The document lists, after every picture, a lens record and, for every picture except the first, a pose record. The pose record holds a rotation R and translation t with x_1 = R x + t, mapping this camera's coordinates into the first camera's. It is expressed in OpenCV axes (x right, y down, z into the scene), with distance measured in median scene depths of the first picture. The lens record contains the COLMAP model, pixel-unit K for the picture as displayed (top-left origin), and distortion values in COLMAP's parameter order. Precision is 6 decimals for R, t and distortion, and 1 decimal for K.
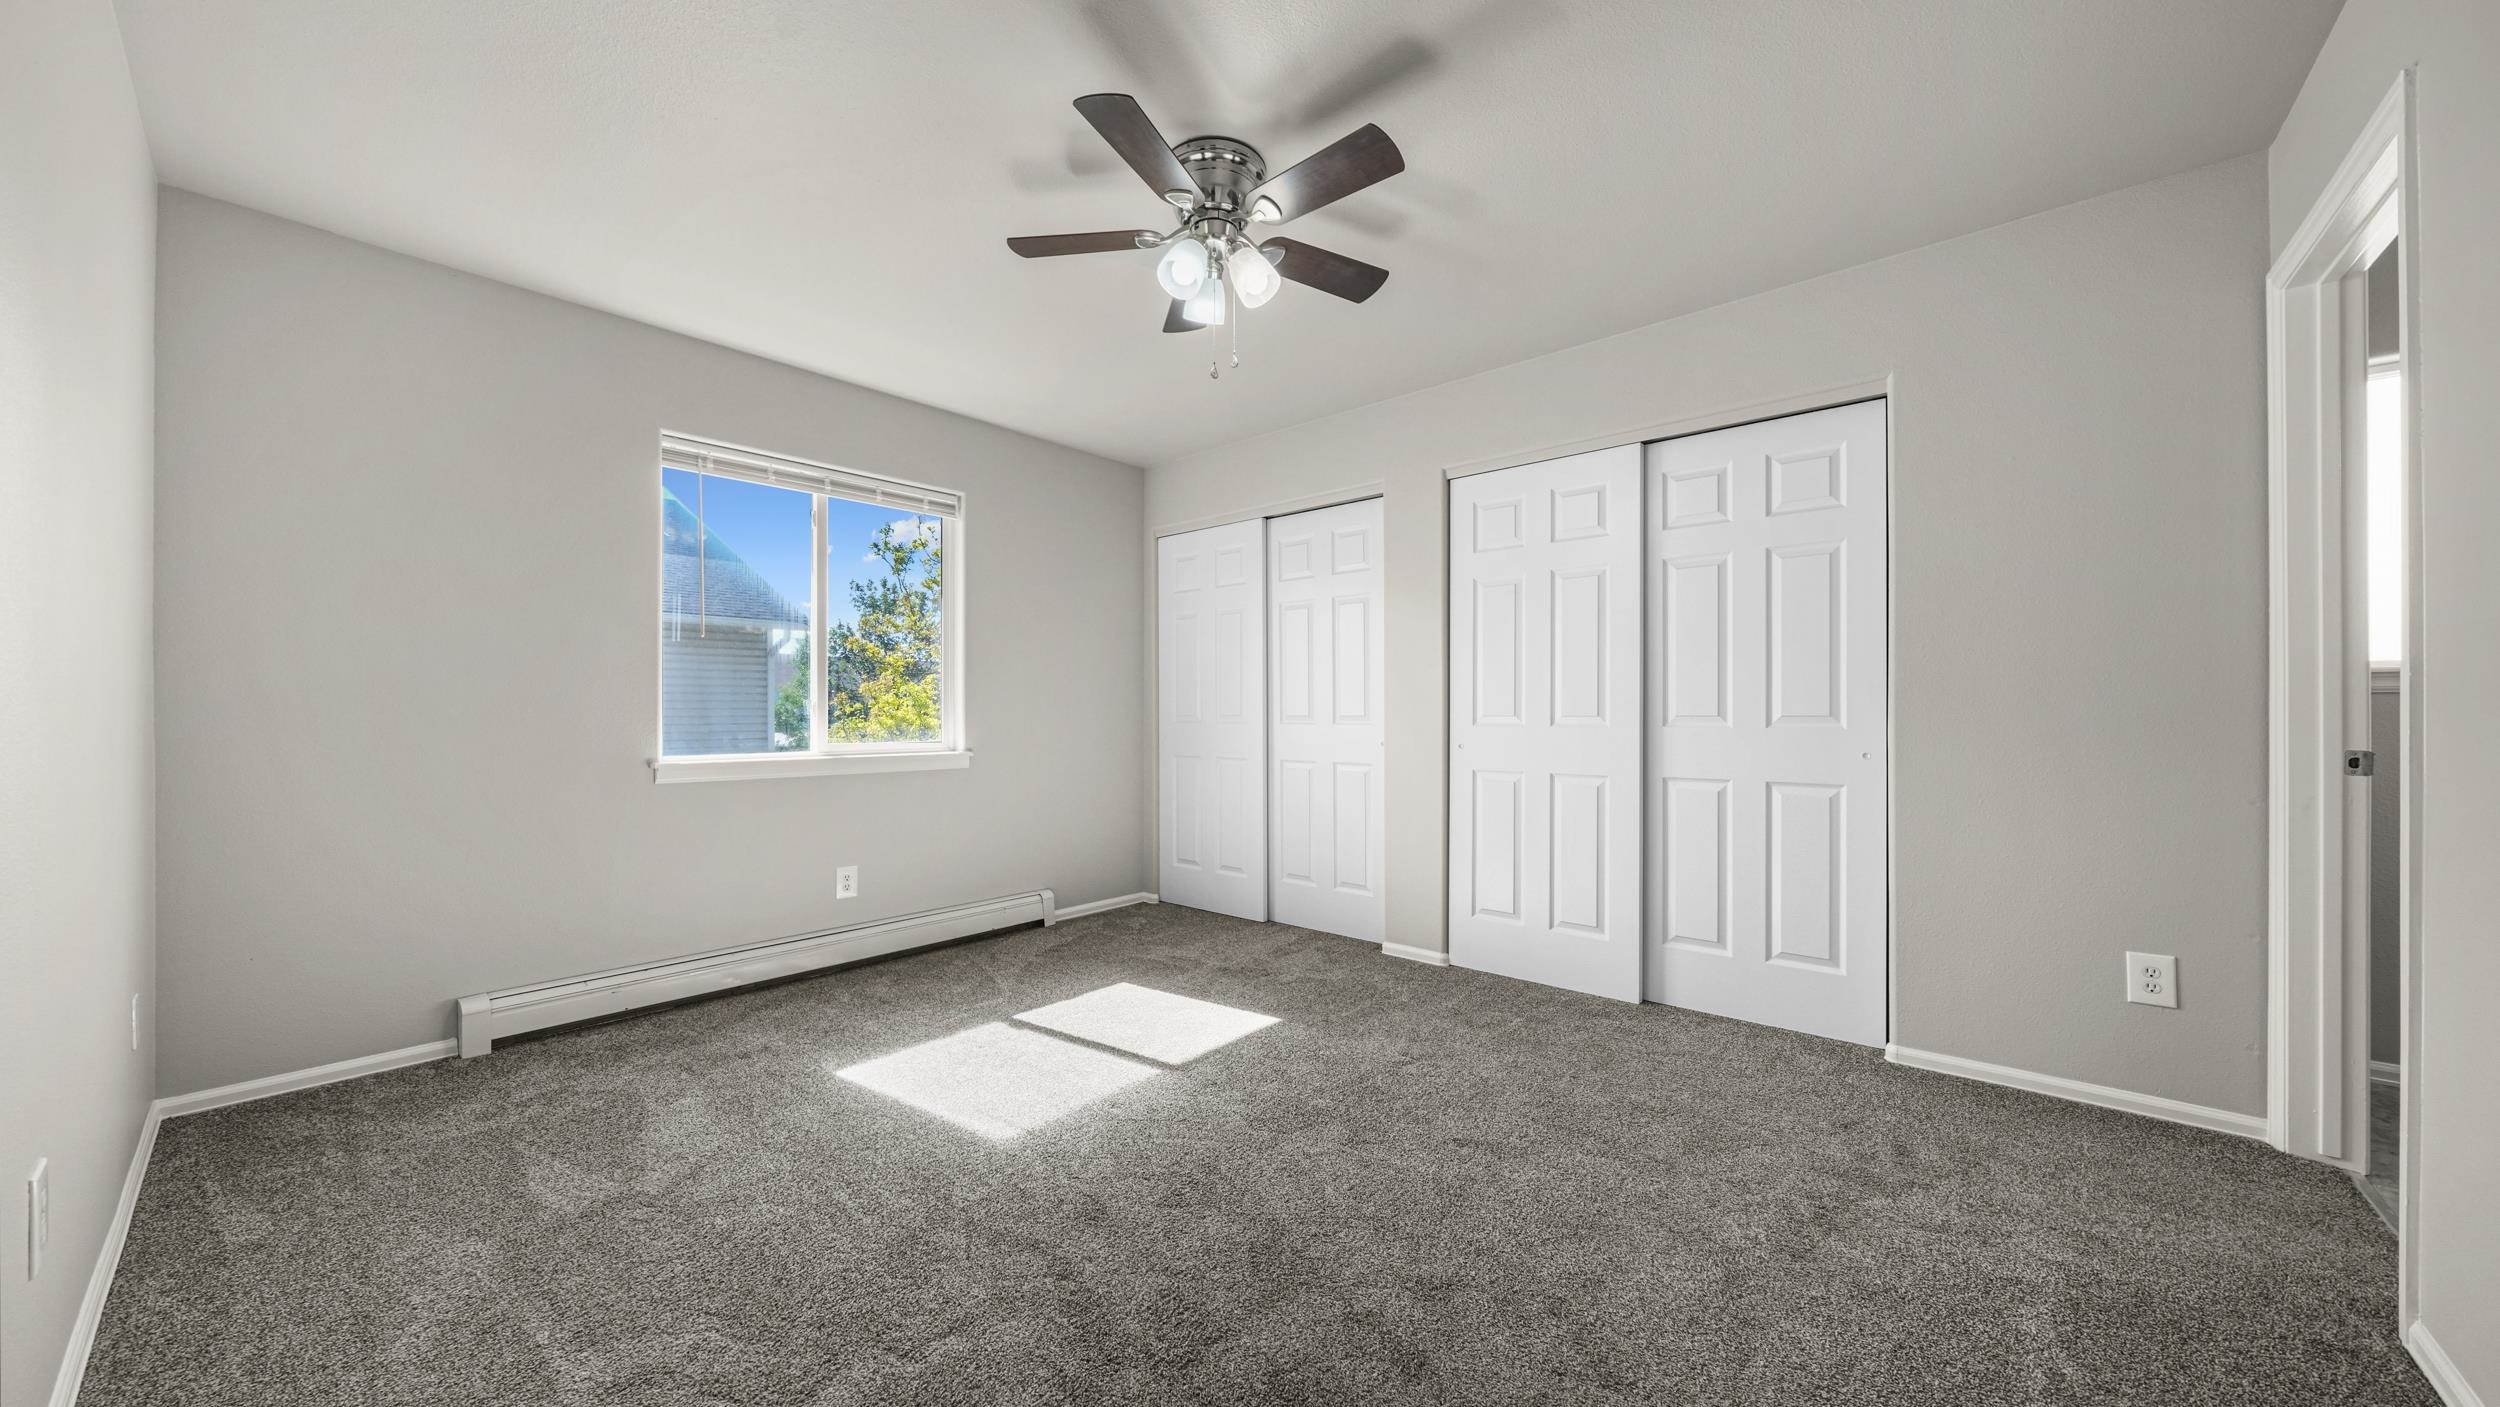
lens RADIAL K [[855.6, 0, 1241.9], [0, 855.6, 708.0], [0, 0, 1]] dist [-0.008098, 0.000152]
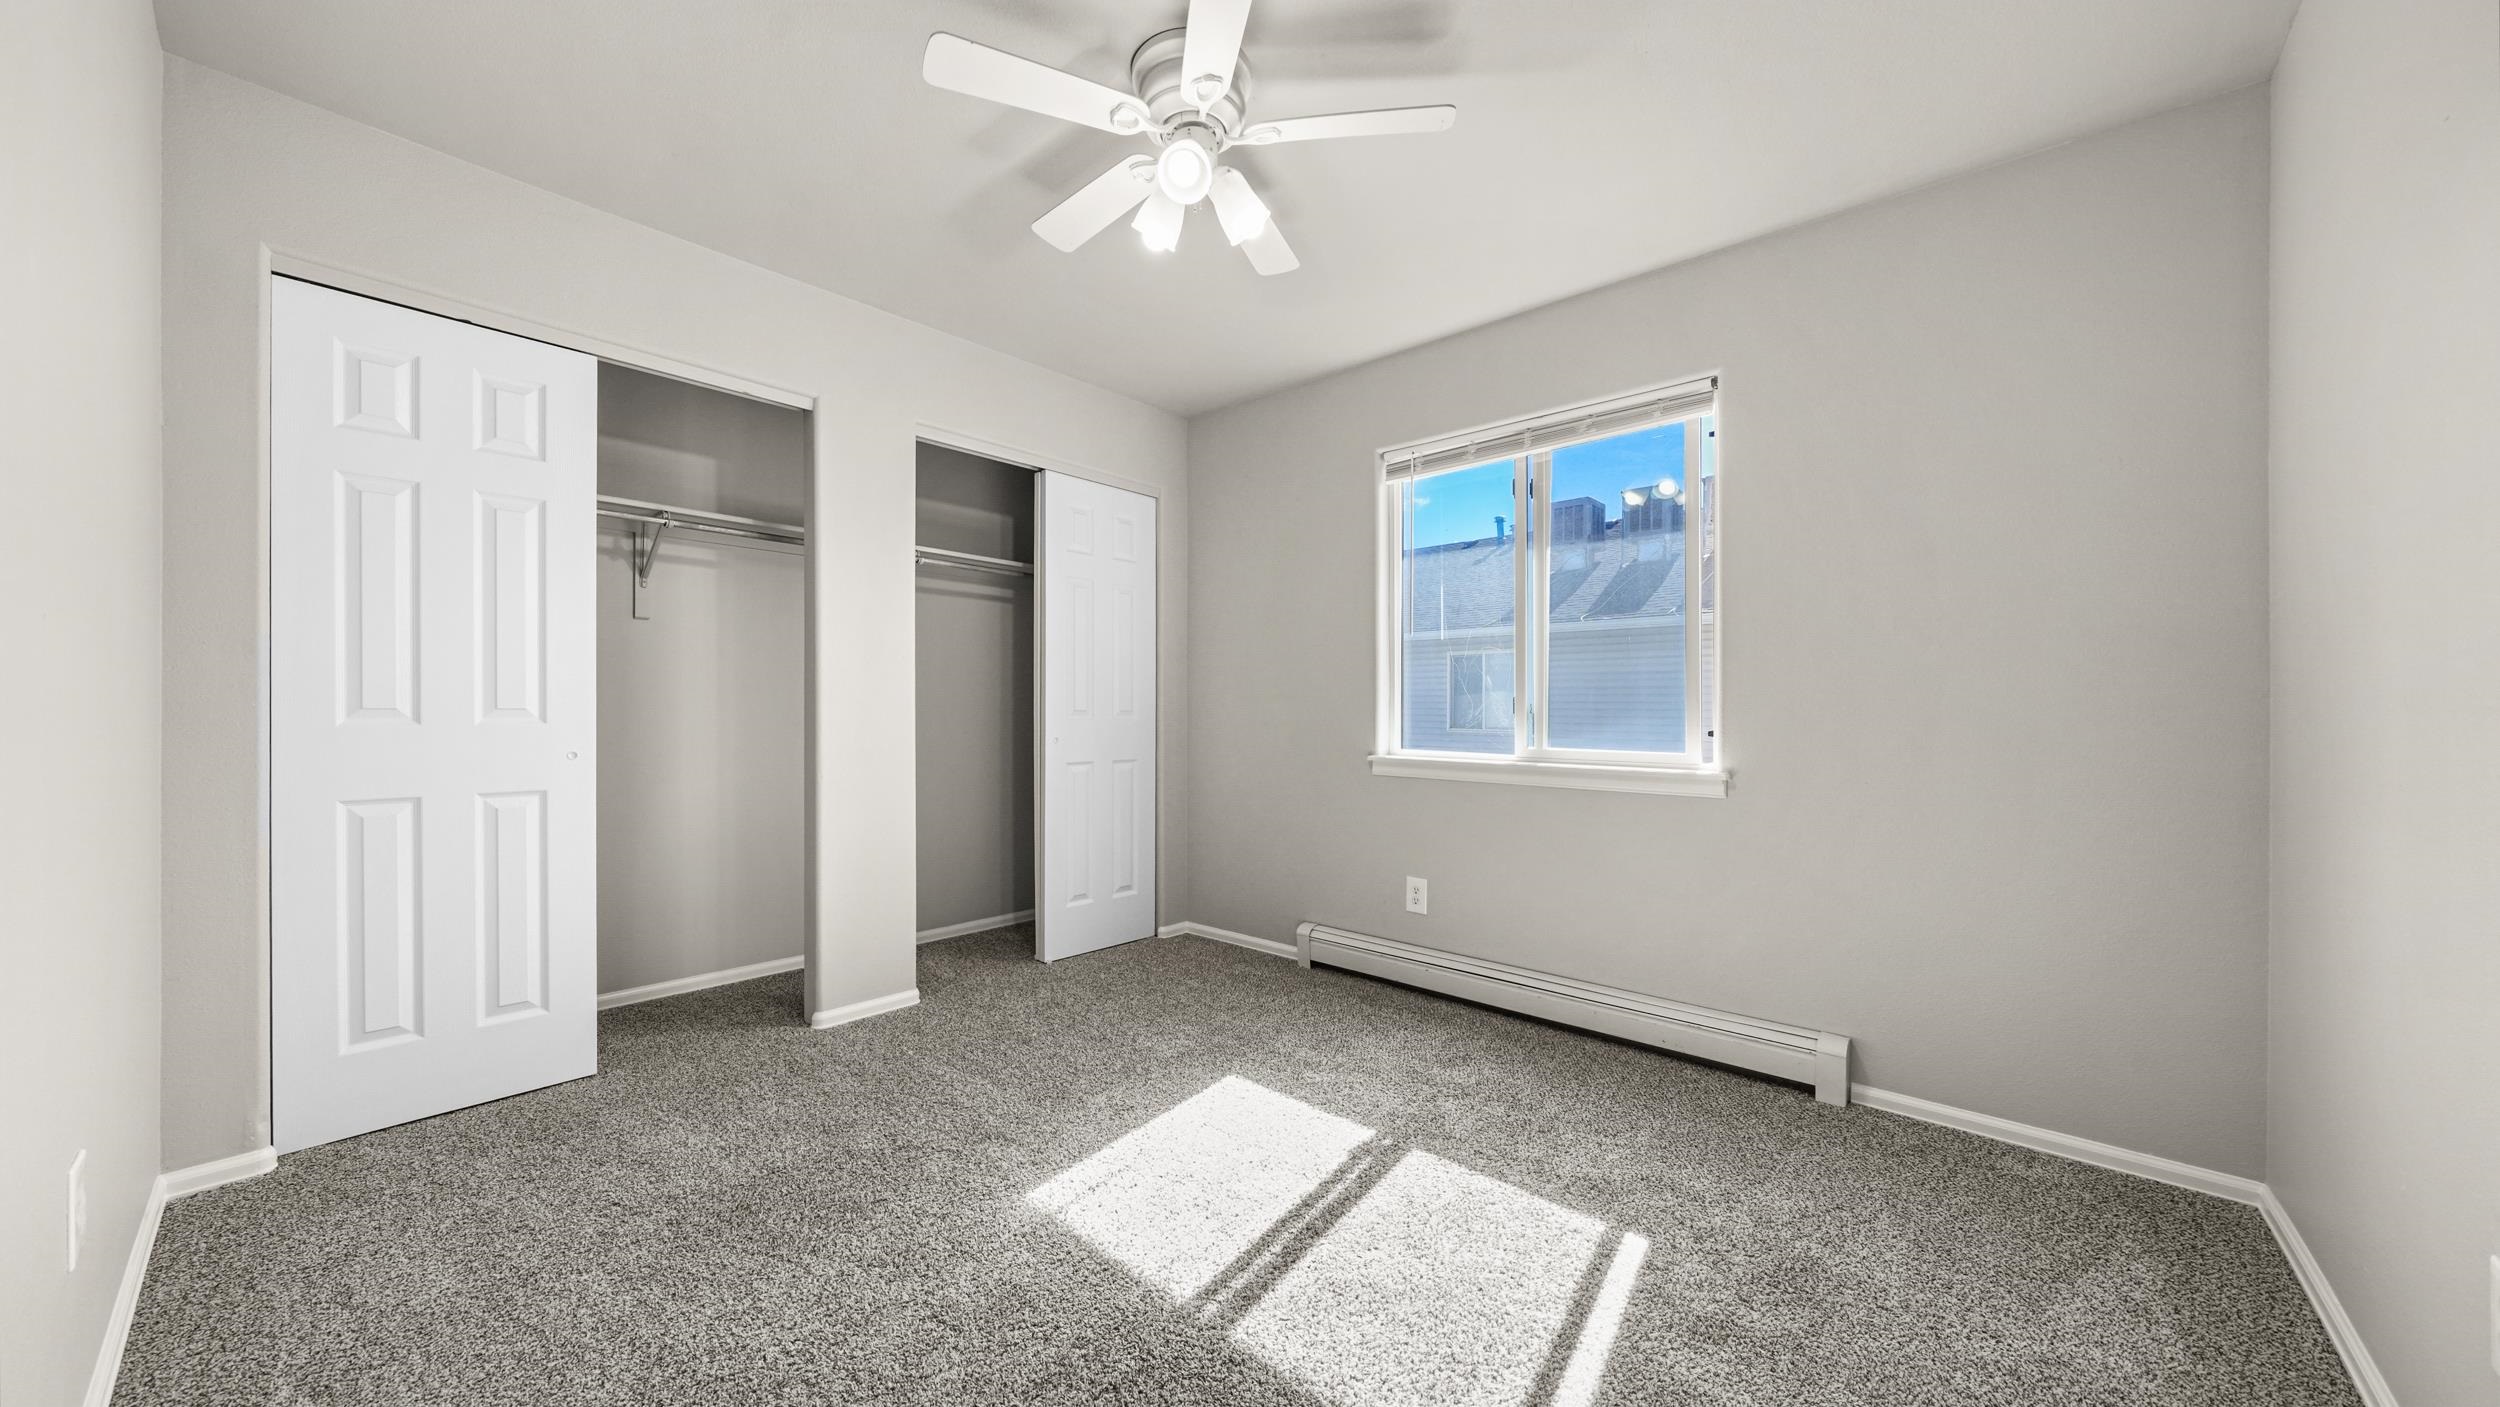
lens RADIAL K [[855.6, 0, 1241.9], [0, 855.6, 708.0], [0, 0, 1]] dist [-0.008098, 0.000152]
pose [[0.003623, -0.004115, -0.999985, 0.407867], [0.006201, 0.999972, -0.004093, 0.006040], [0.999974, -0.006186, 0.003649, 0.820216]]
